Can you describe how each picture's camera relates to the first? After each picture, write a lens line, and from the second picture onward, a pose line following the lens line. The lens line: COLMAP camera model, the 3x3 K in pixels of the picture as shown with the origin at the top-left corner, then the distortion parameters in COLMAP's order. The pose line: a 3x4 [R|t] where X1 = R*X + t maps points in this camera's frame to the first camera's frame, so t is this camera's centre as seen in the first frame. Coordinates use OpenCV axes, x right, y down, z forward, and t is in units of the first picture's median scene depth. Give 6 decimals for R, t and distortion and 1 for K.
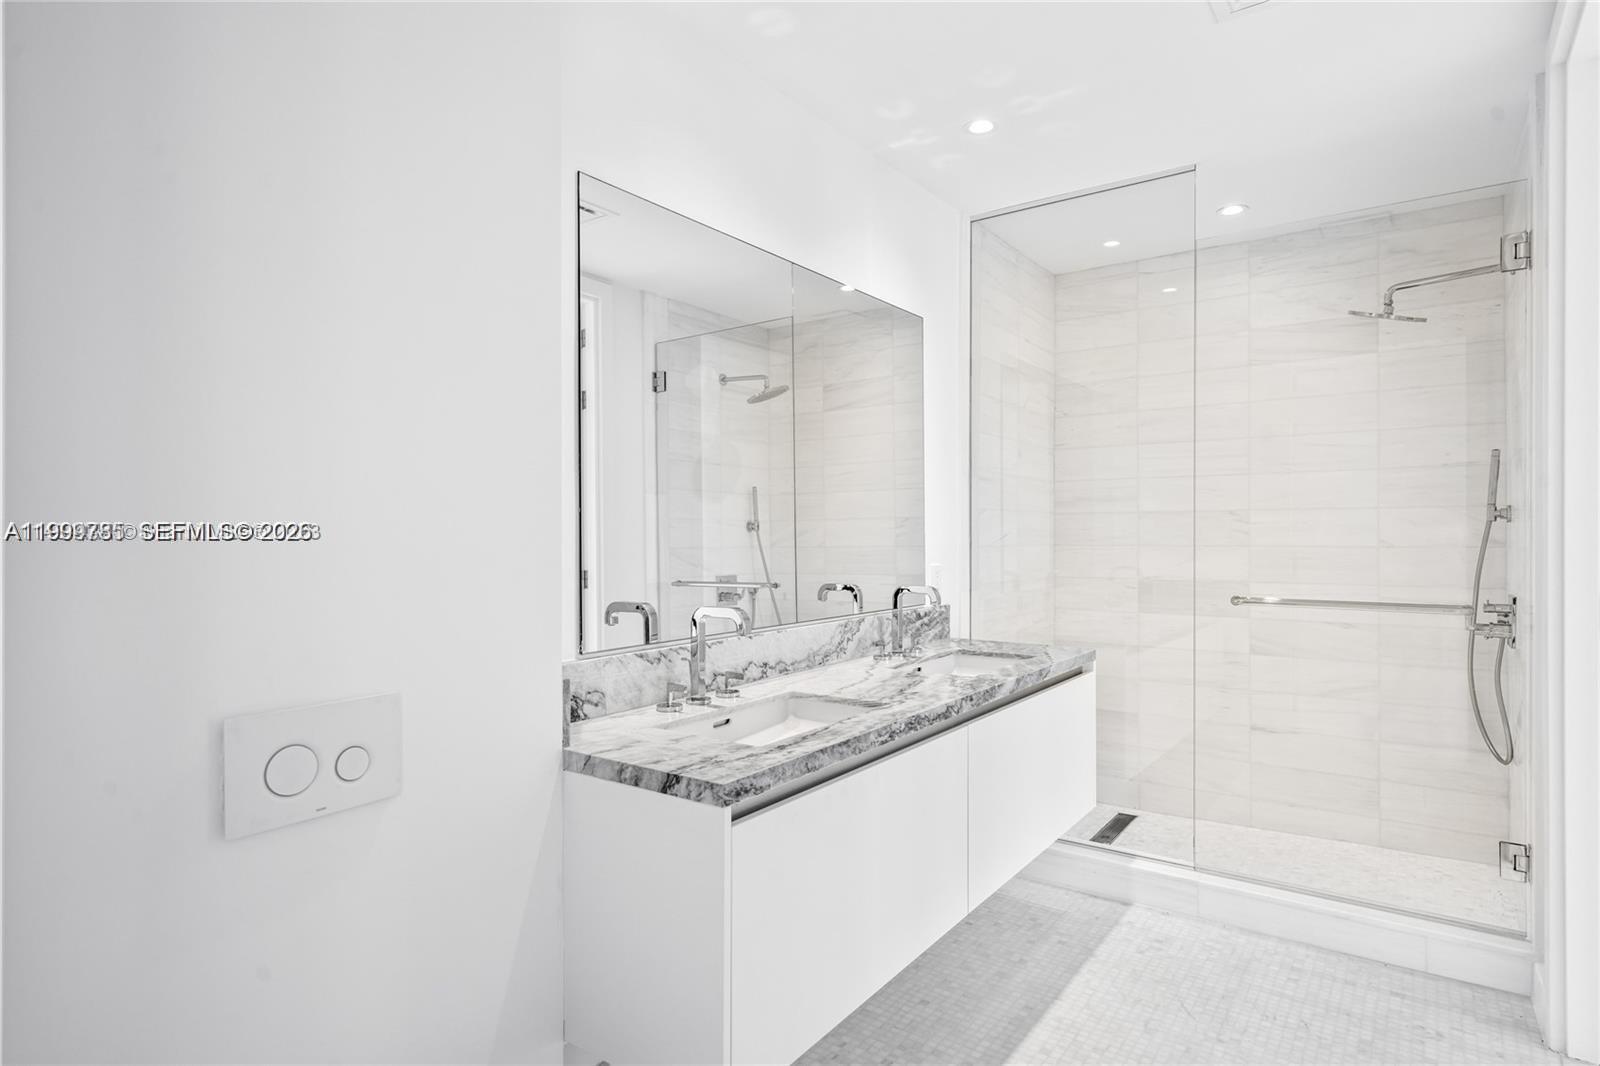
lens RADIAL K [[860.7, 0, 810.5], [0, 860.7, 533.9], [0, 0, 1]] dist [0.003588, 0.001354]
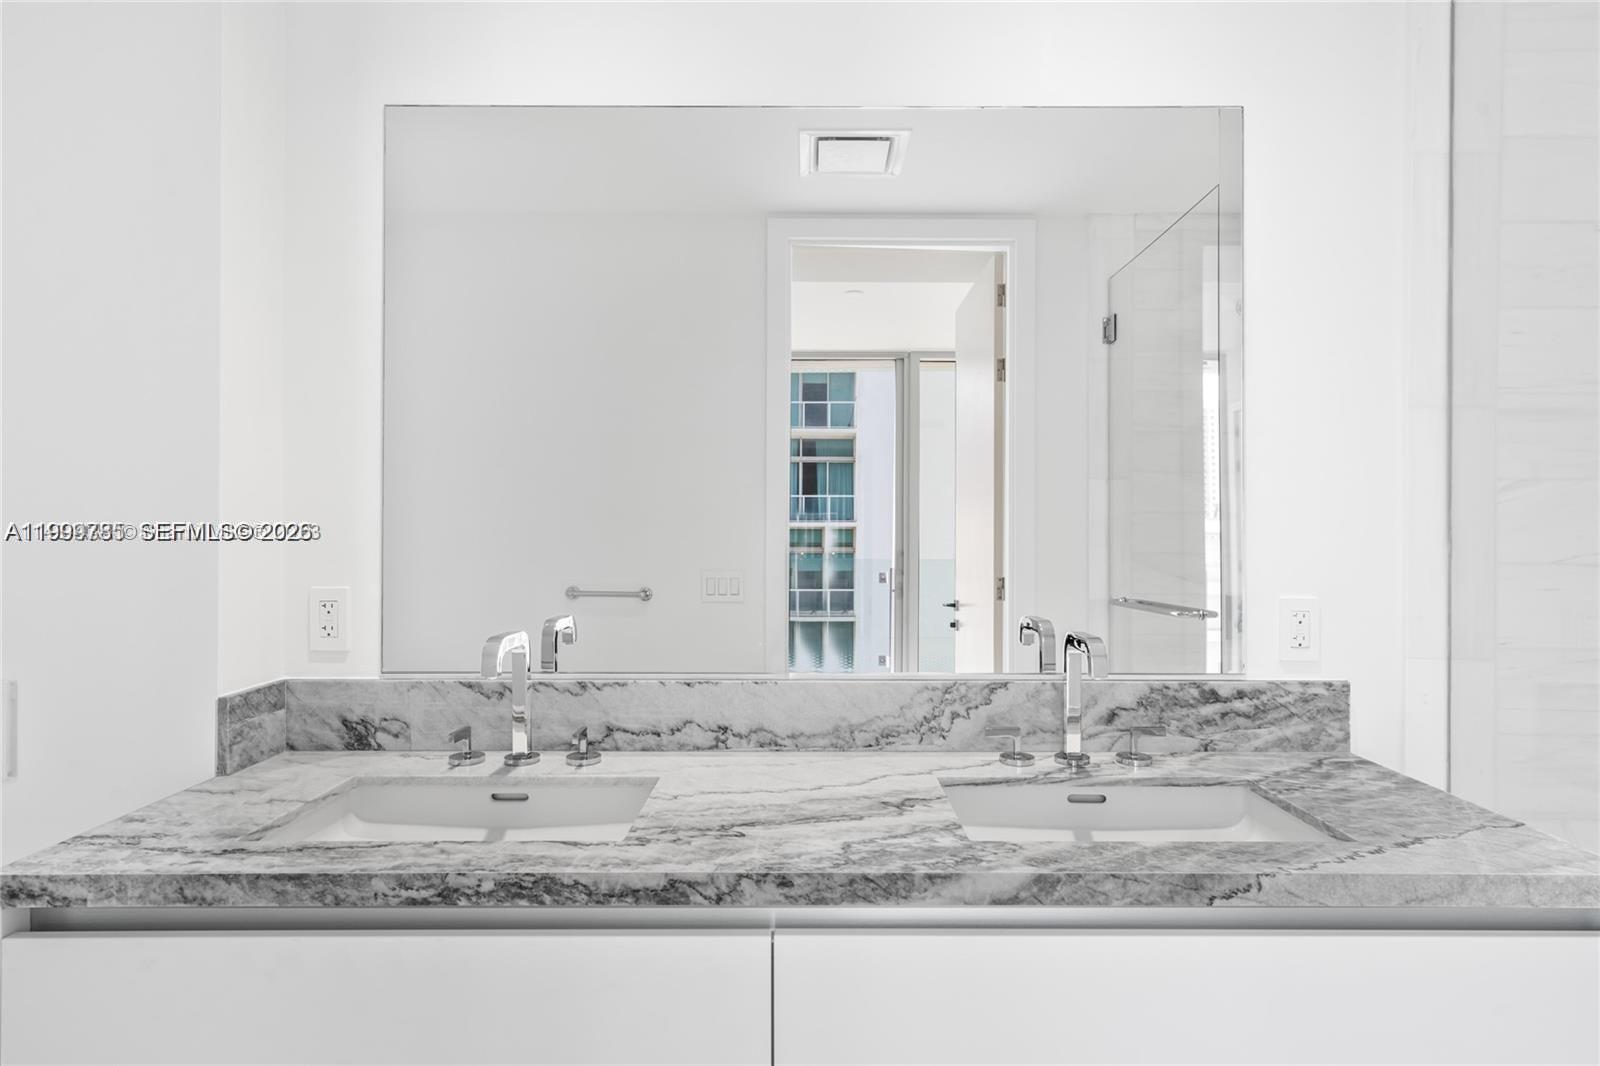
lens RADIAL K [[860.7, 0, 810.5], [0, 860.7, 533.9], [0, 0, 1]] dist [0.003588, 0.001354]
pose [[0.583181, 0.005796, -0.812322, 0.455381], [-0.004957, 0.999981, 0.003576, -0.000814], [0.812327, 0.001941, 0.583198, 0.580685]]
